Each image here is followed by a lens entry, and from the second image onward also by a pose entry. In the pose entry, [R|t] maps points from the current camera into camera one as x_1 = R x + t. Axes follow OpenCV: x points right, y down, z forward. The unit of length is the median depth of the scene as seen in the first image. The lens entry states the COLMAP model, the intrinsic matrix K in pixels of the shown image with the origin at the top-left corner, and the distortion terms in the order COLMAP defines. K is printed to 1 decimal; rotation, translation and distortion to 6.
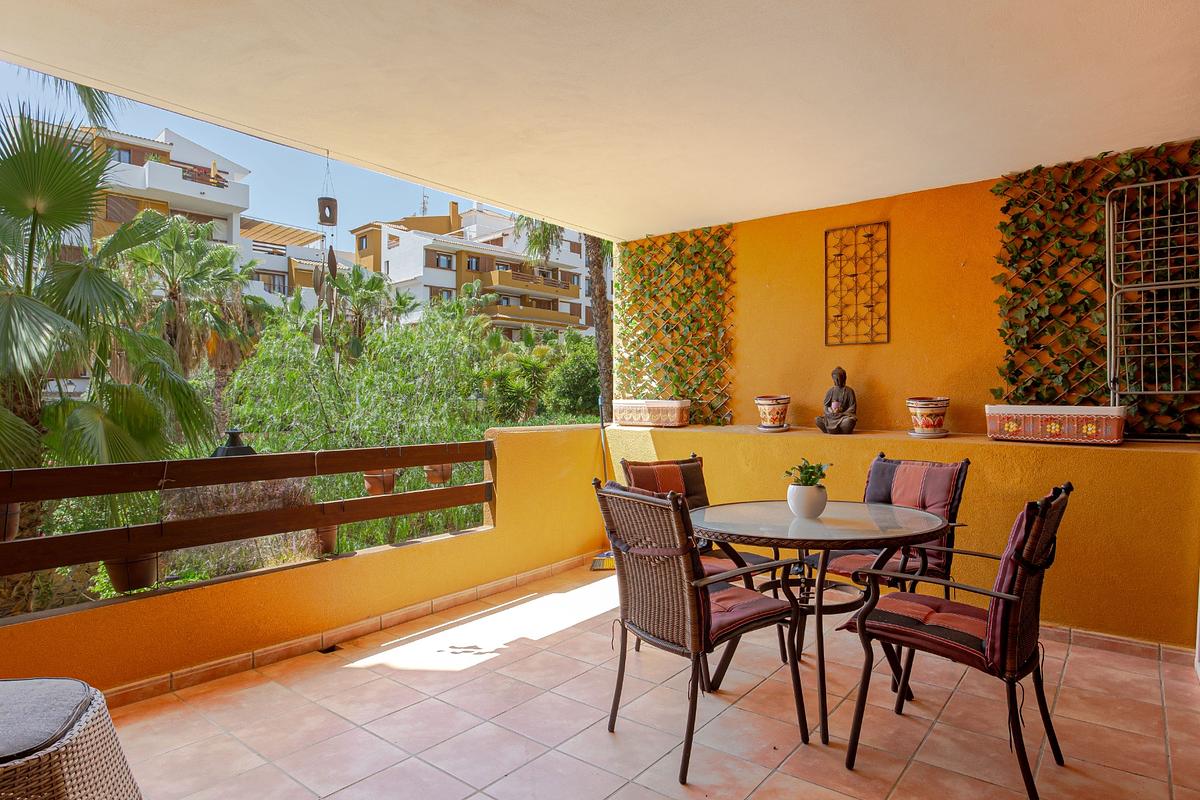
lens RADIAL K [[668.6, 0, 601.1], [0, 668.6, 406.4], [0, 0, 1]] dist [-0.032607, 0.001123]
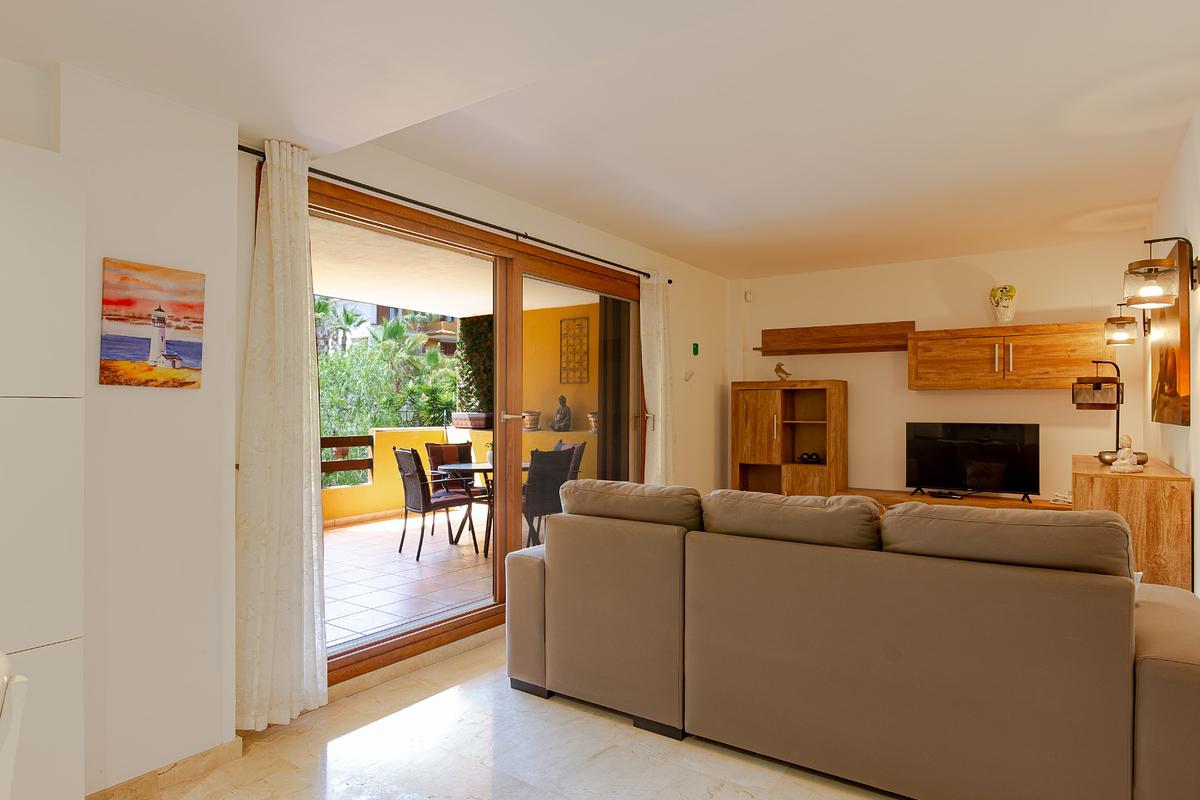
lens RADIAL K [[668.6, 0, 601.1], [0, 668.6, 406.4], [0, 0, 1]] dist [-0.032607, 0.001123]
pose [[0.997808, 0.004881, 0.065993, 0.330018], [-0.003754, 0.999845, -0.017188, 0.002450], [-0.066067, 0.016903, 0.997672, -0.824750]]
